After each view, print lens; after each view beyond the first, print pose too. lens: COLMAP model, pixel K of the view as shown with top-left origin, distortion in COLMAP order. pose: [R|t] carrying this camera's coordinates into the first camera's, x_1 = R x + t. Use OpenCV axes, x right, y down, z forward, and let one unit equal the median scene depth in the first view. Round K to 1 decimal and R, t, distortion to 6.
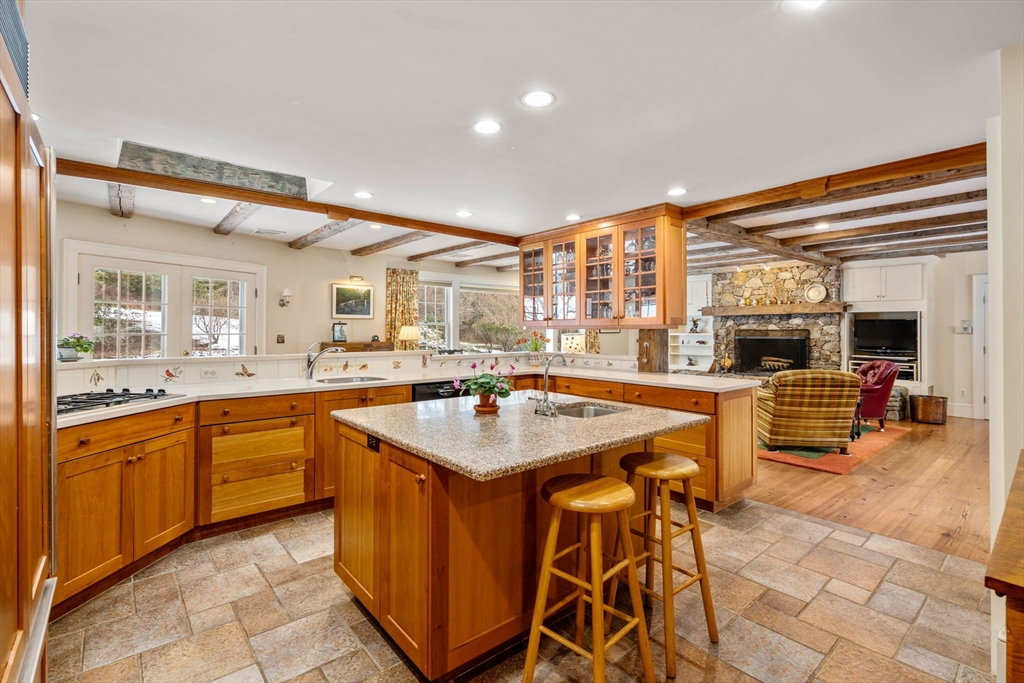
lens RADIAL K [[466.5, 0, 508.5], [0, 466.5, 333.6], [0, 0, 1]] dist [-0.004476, 0.000519]
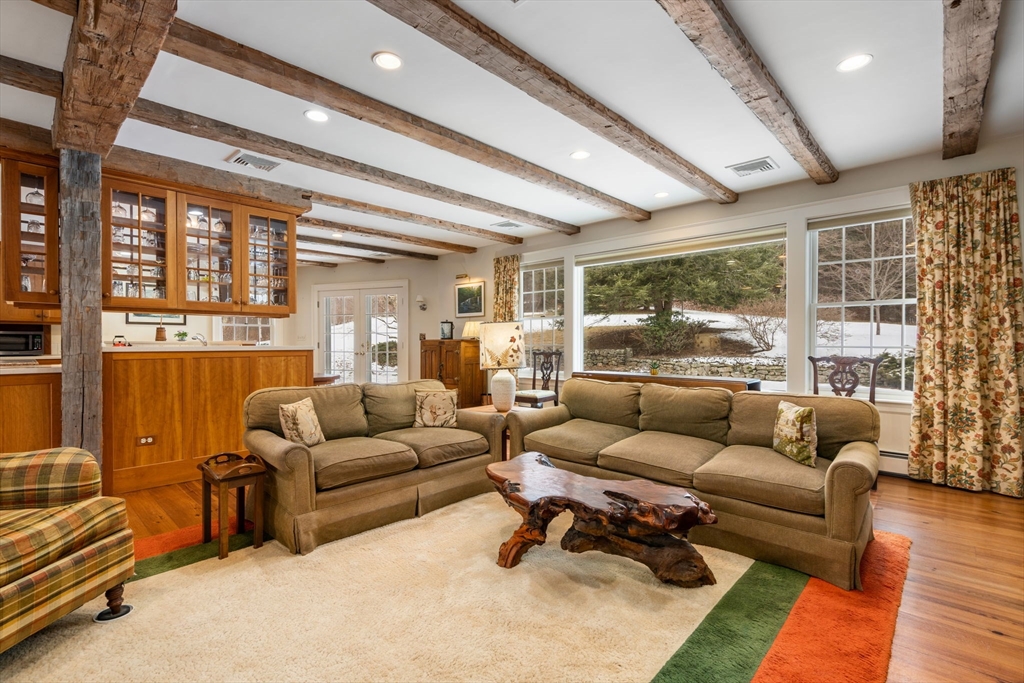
lens RADIAL K [[466.5, 0, 508.2], [0, 466.5, 344.0], [0, 0, 1]] dist [-0.004476, 0.000519]
pose [[0.117132, 0.000926, -0.993116, 0.615397], [-0.006015, 0.999982, 0.000223, 0.023436], [0.993098, 0.005947, 0.117135, 0.889275]]
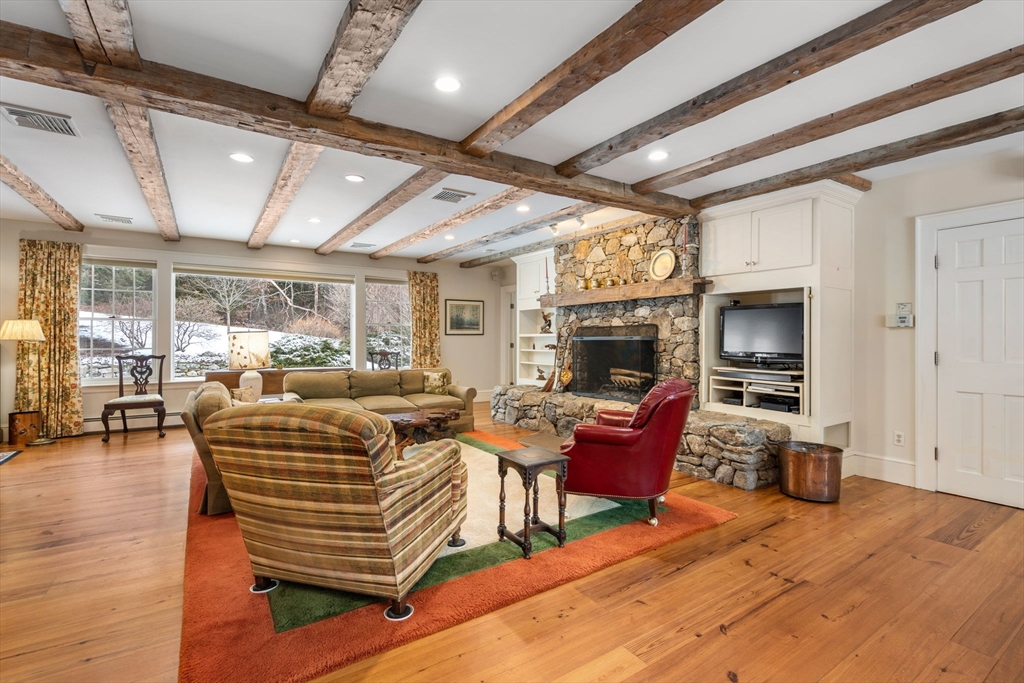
lens RADIAL K [[466.5, 0, 512.3], [0, 466.5, 339.3], [0, 0, 1]] dist [-0.004476, 0.000519]
pose [[0.993867, -0.000809, -0.110583, 0.534530], [0.000215, 0.999985, -0.005385, 0.014600], [0.110585, 0.005329, 0.993852, 0.374498]]
